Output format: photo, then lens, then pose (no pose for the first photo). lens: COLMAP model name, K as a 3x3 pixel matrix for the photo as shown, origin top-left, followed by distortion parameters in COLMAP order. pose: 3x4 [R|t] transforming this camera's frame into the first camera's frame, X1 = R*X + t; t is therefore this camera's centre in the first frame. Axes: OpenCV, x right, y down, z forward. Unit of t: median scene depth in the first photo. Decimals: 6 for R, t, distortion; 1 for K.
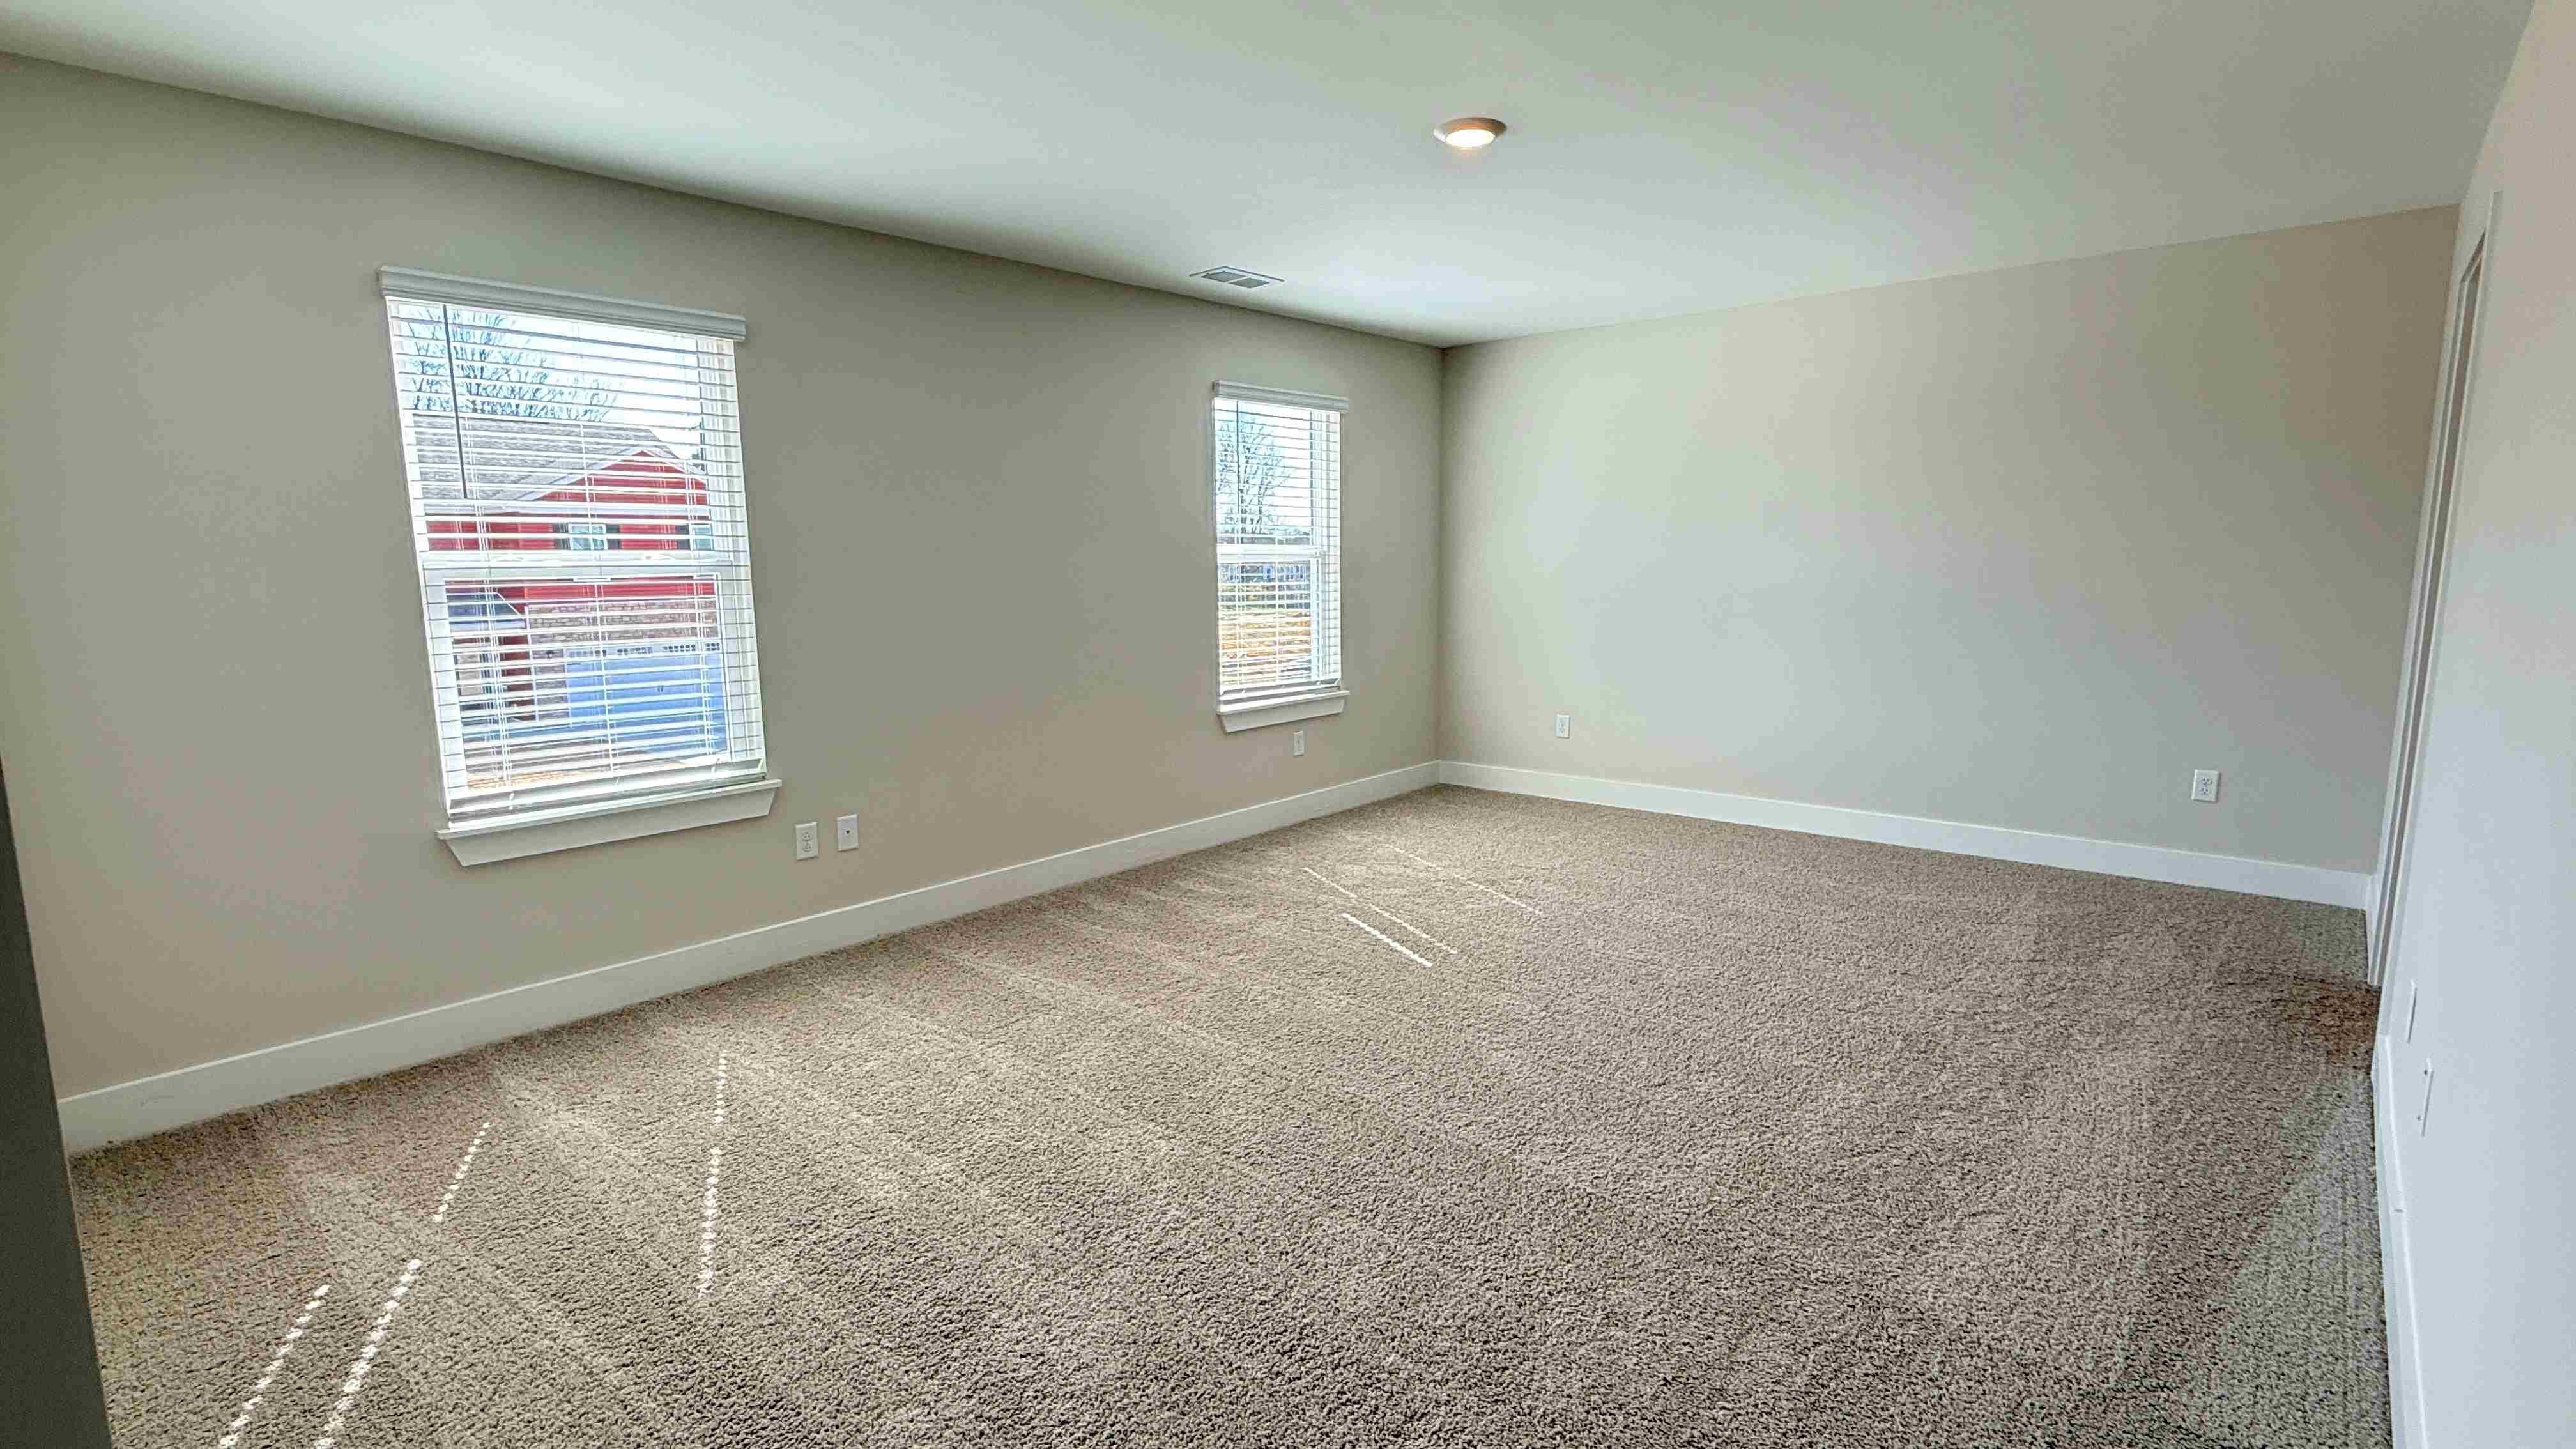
lens RADIAL K [[1176.5, 0, 1217.9], [0, 1176.5, 715.5], [0, 0, 1]] dist [0.012137, 0.000189]
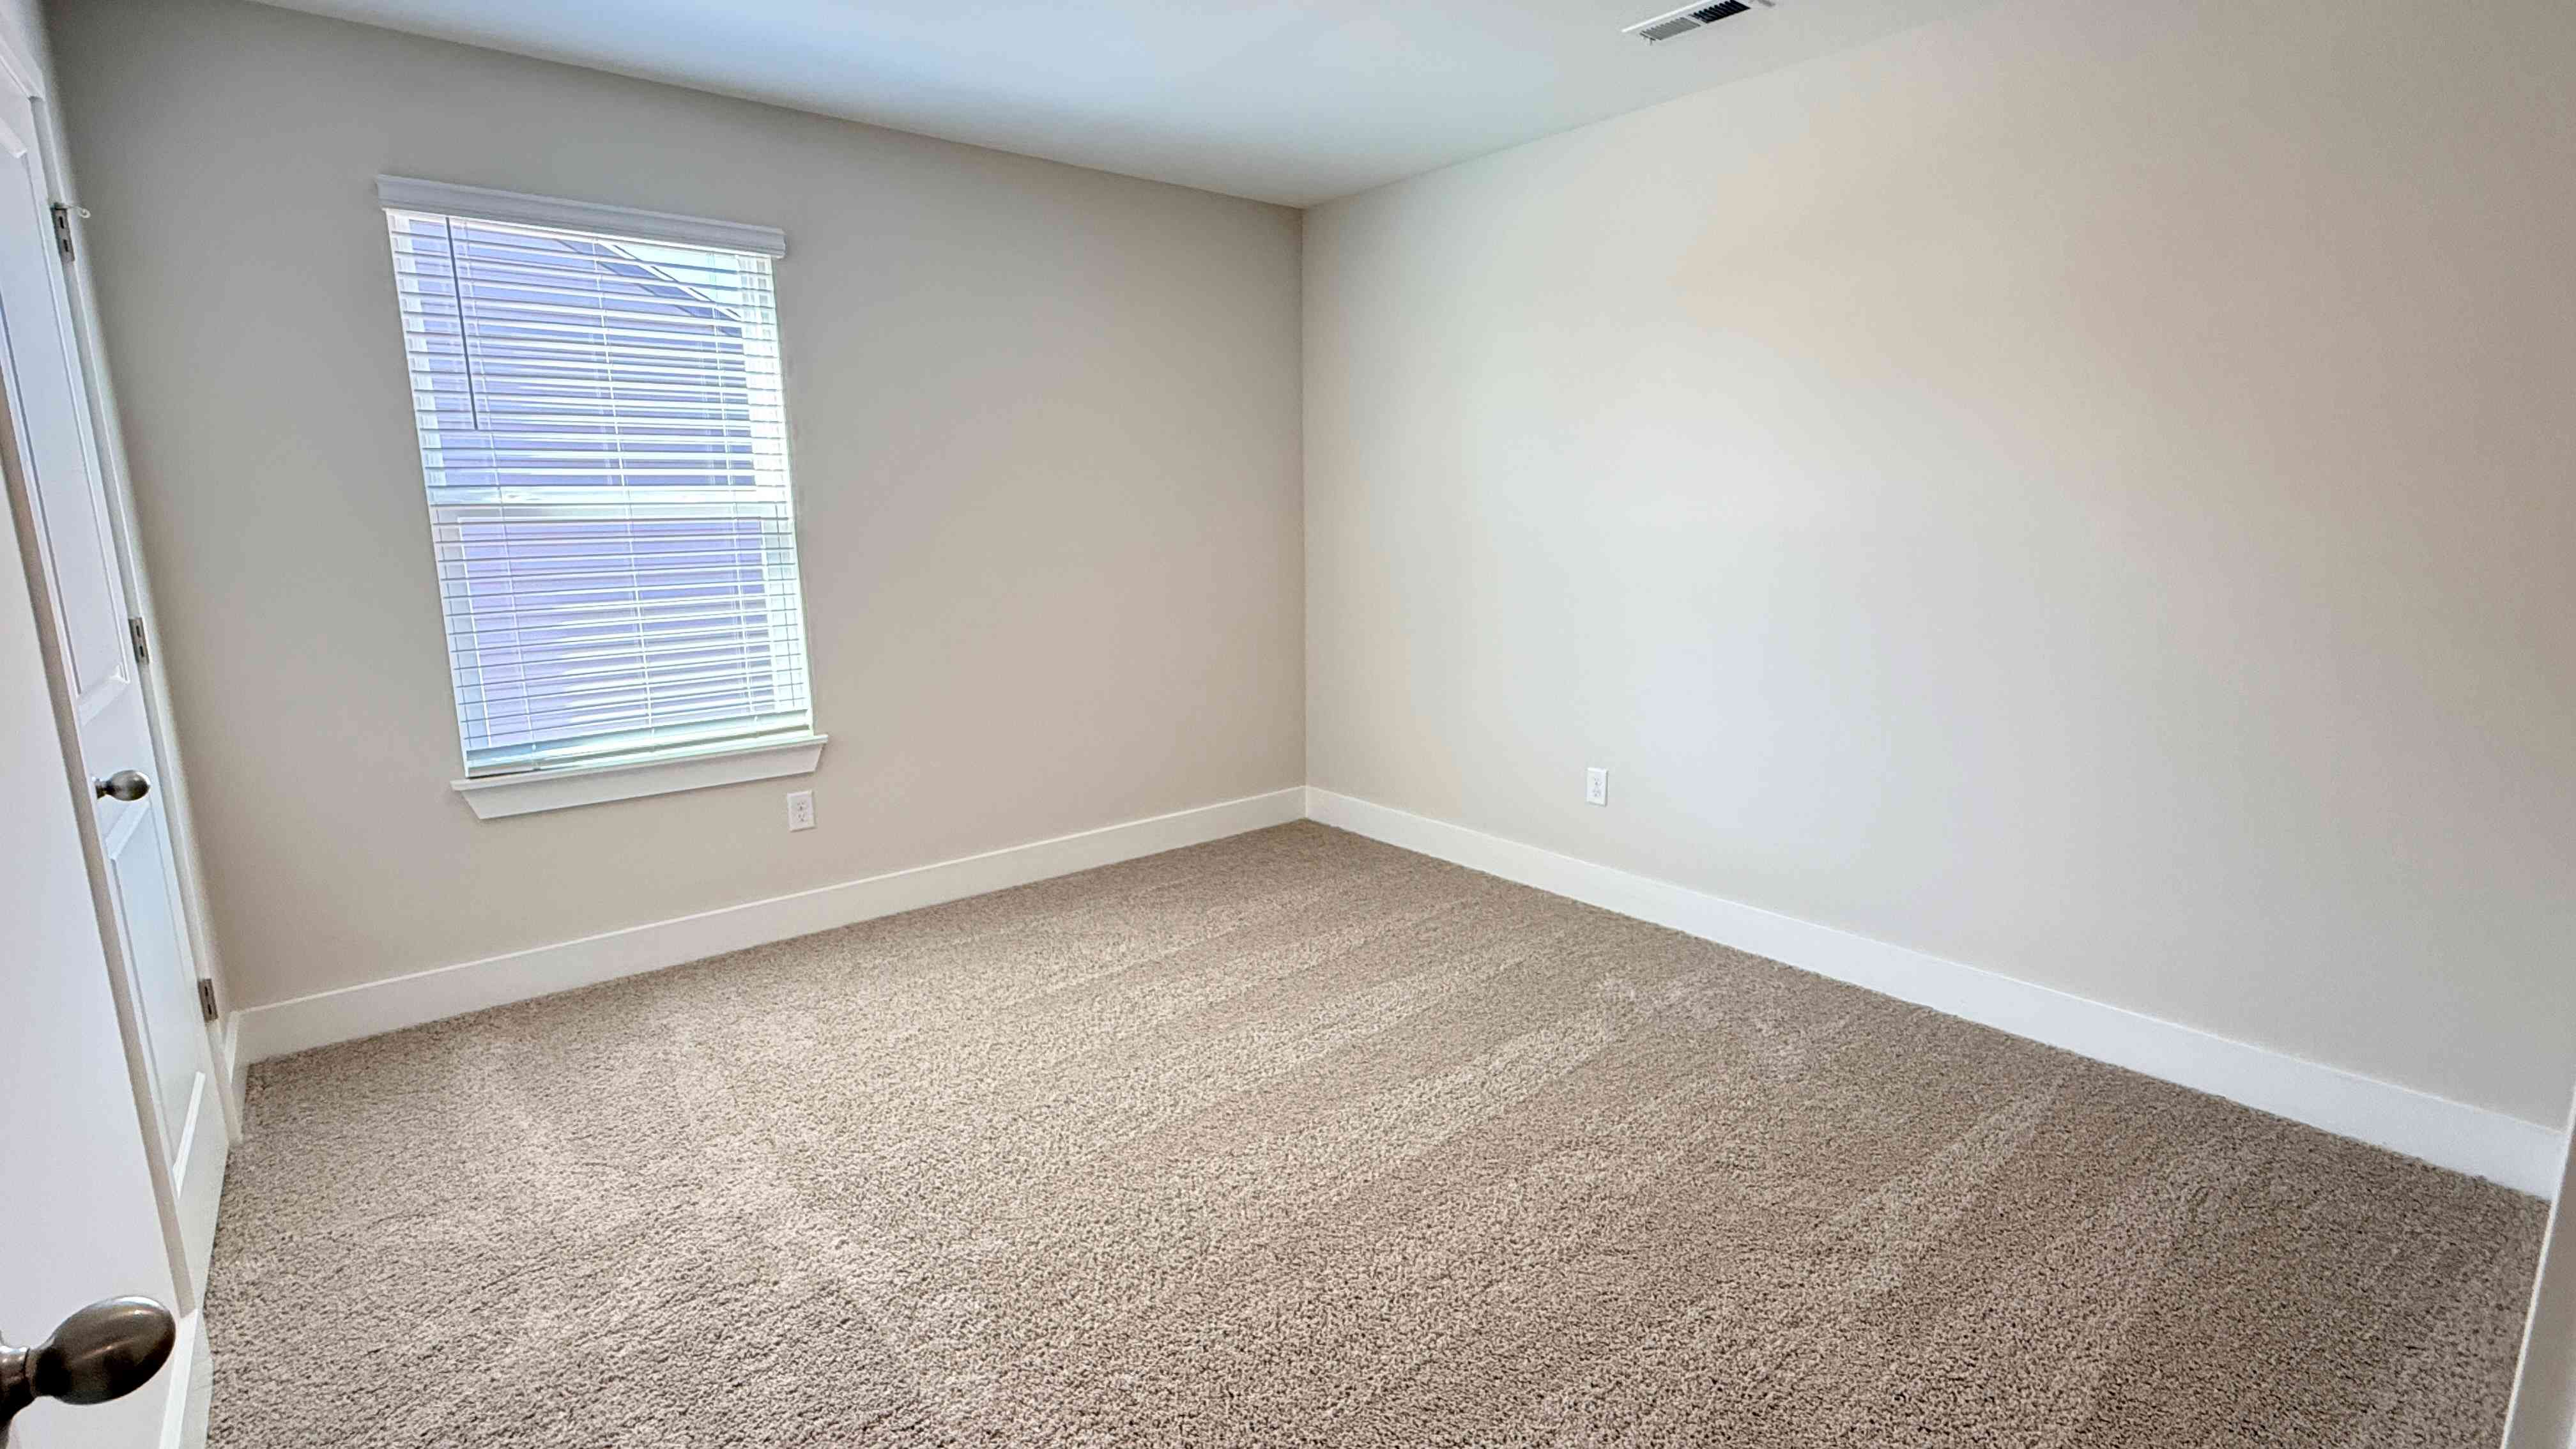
lens RADIAL K [[1131.6, 0, 1379.3], [0, 1131.6, 701.7], [0, 0, 1]] dist [0.000332, 0.000096]
pose [[0.996124, 0.026433, -0.083897, 0.140948], [-0.022716, 0.998731, 0.044954, -0.021644], [0.084979, -0.042874, 0.995460, 0.143594]]
